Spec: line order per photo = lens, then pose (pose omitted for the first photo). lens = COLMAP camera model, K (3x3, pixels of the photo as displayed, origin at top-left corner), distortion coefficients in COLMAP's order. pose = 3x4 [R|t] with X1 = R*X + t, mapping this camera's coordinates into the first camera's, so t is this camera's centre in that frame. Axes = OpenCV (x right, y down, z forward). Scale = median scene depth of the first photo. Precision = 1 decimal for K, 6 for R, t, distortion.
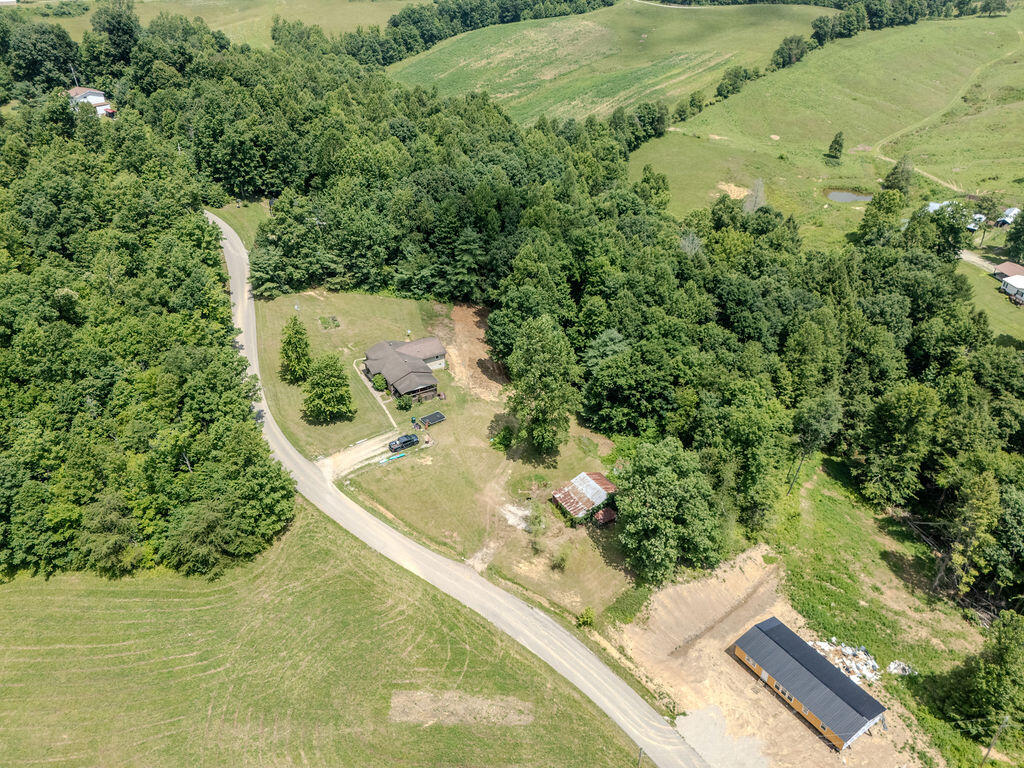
lens RADIAL K [[752.1, 0, 504.8], [0, 752.1, 384.7], [0, 0, 1]] dist [0.066694, -0.075521]
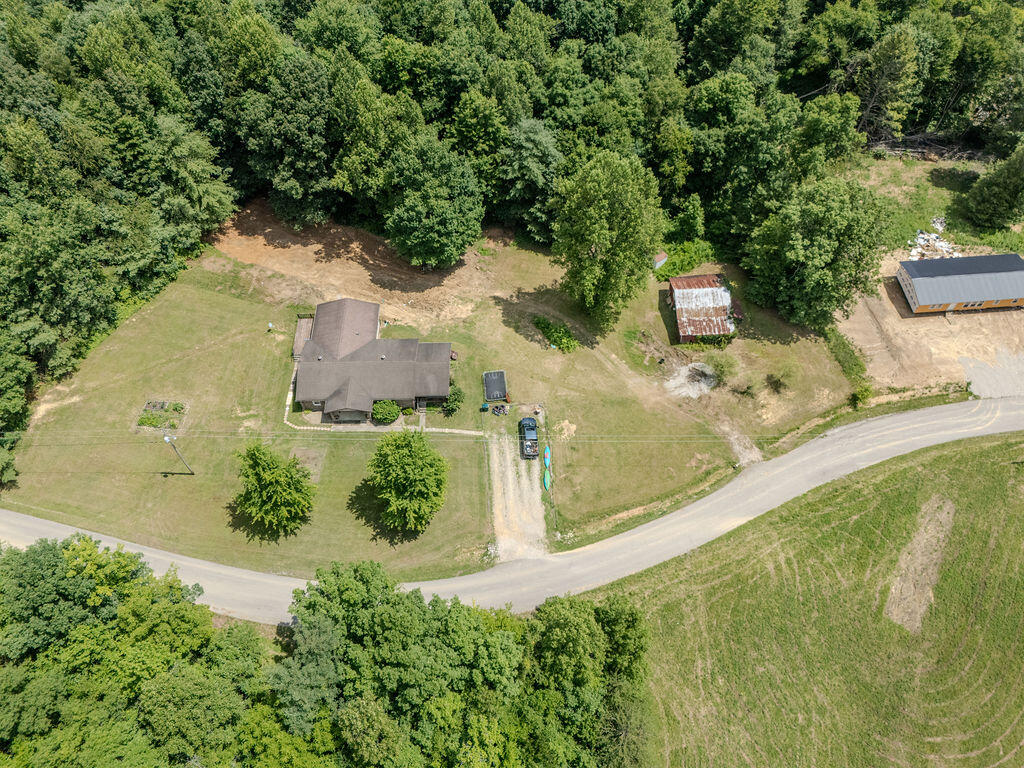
lens RADIAL K [[758.0, 0, 507.5], [0, 758.0, 384.1], [0, 0, 1]] dist [0.065038, -0.065207]
pose [[0.487828, -0.733212, 0.473733, -0.482216], [0.476382, 0.678360, 0.559363, -0.388740], [-0.731494, -0.047195, 0.680213, 0.611406]]
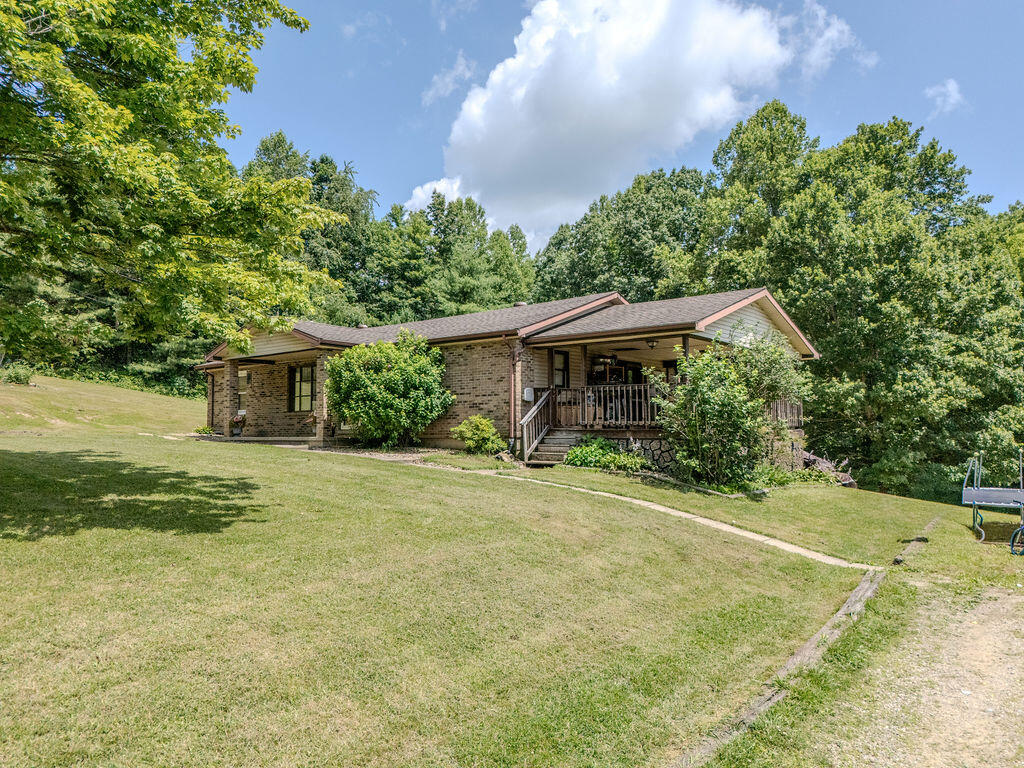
lens RADIAL K [[752.1, 0, 504.8], [0, 752.1, 384.7], [0, 0, 1]] dist [0.066694, -0.075521]
pose [[0.934147, 0.023770, 0.356097, -0.234016], [0.192030, 0.807555, -0.557656, 0.087109], [-0.300823, 0.589314, 0.749810, 1.091662]]
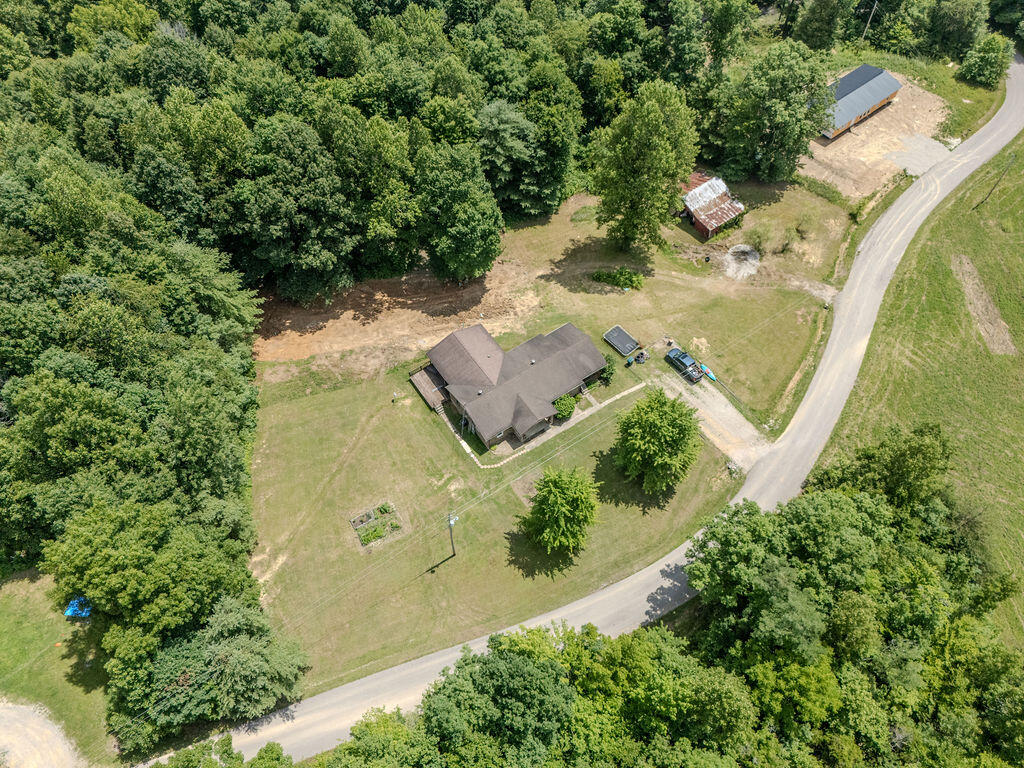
lens RADIAL K [[762.4, 0, 508.3], [0, 762.4, 387.7], [0, 0, 1]] dist [0.061684, -0.063861]
pose [[-0.079064, -0.834467, 0.545356, -0.594120], [0.552029, 0.418880, 0.720974, -0.587969], [-0.830068, 0.358056, 0.427532, 0.930590]]
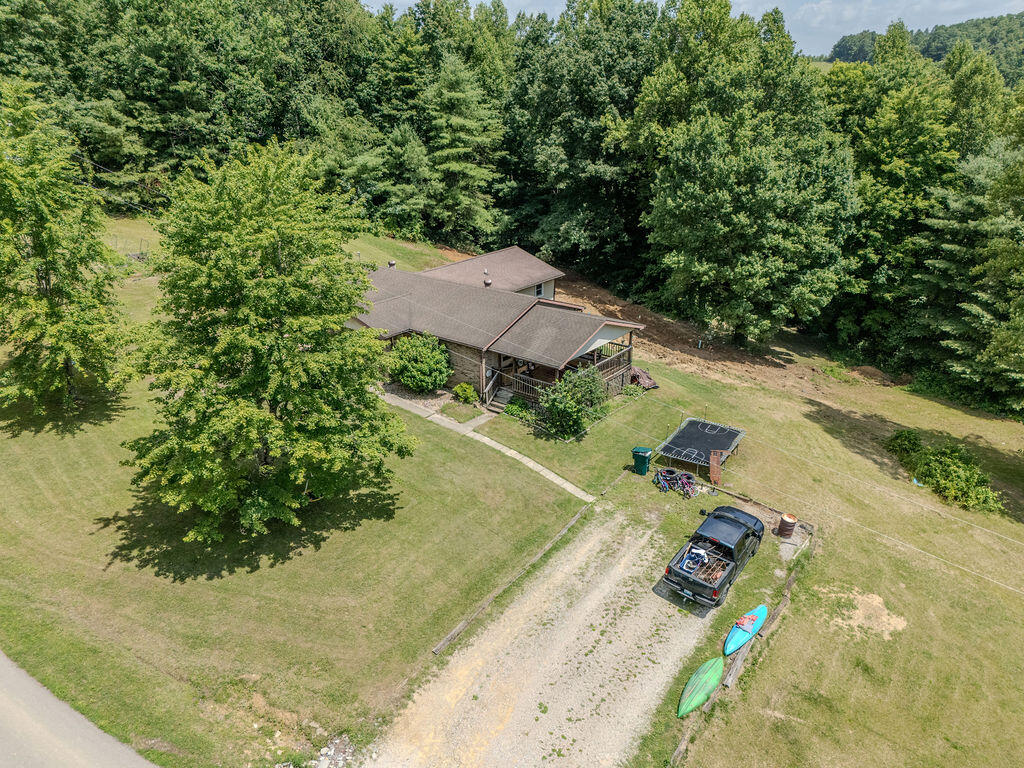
lens RADIAL K [[739.1, 0, 512.0], [0, 739.1, 384.0], [0, 0, 1]] dist [0.072227, -0.063942]
pose [[0.927323, -0.141422, 0.346514, -0.274547], [0.200022, 0.969812, -0.139482, 0.056018], [-0.316328, 0.198655, 0.927617, 0.916624]]
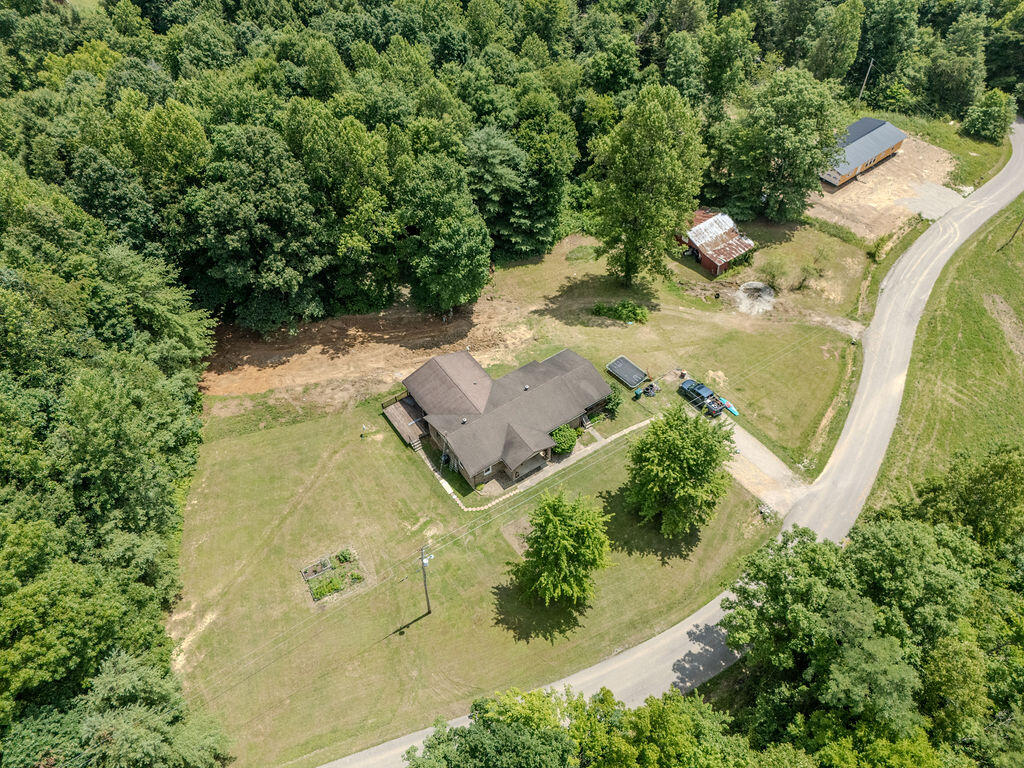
lens RADIAL K [[762.4, 0, 508.3], [0, 762.4, 387.7], [0, 0, 1]] dist [0.061684, -0.063861]
pose [[-0.087638, -0.742427, 0.664170, -0.591234], [0.544801, 0.522466, 0.655913, -0.473294], [-0.833973, 0.419324, 0.358687, 1.004750]]
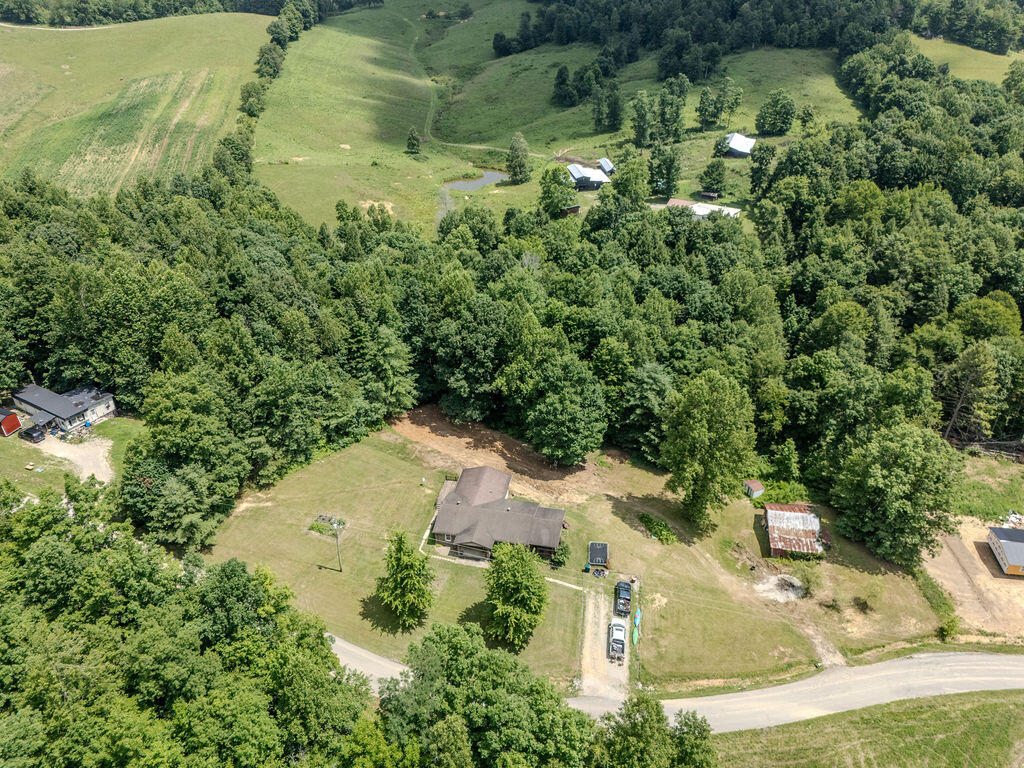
lens RADIAL K [[752.1, 0, 504.8], [0, 752.1, 384.7], [0, 0, 1]] dist [0.066694, -0.075521]
pose [[0.665341, -0.406108, 0.626417, -0.676358], [0.410027, 0.899991, 0.147962, -0.312942], [-0.623858, 0.158403, 0.765316, 0.502381]]
